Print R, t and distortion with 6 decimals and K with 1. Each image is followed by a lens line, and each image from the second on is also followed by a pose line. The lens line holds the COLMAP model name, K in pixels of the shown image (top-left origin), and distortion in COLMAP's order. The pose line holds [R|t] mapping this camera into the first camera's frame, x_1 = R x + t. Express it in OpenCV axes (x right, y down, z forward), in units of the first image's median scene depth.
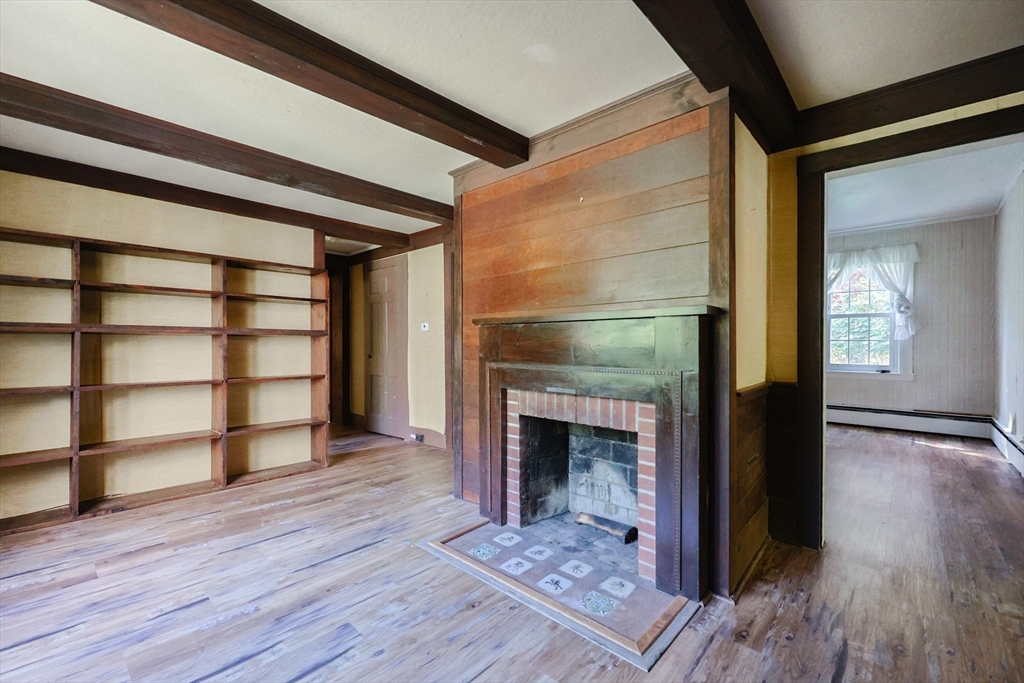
lens RADIAL K [[458.3, 0, 506.2], [0, 458.3, 345.6], [0, 0, 1]] dist [-0.000825, 0.000050]
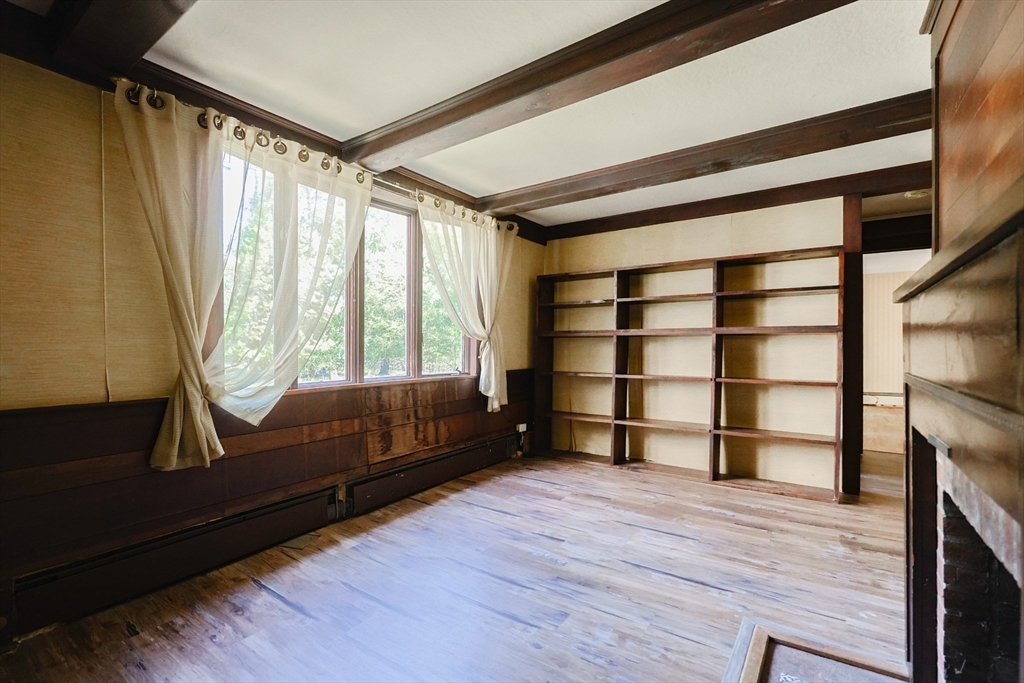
lens RADIAL K [[462.5, 0, 508.4], [0, 462.5, 361.2], [0, 0, 1]] dist [0.000909, -0.000193]
pose [[0.115866, 0.032355, -0.992738, 0.438803], [-0.000222, 0.999470, 0.032549, 0.002136], [0.993265, -0.003551, 0.115812, 0.500748]]
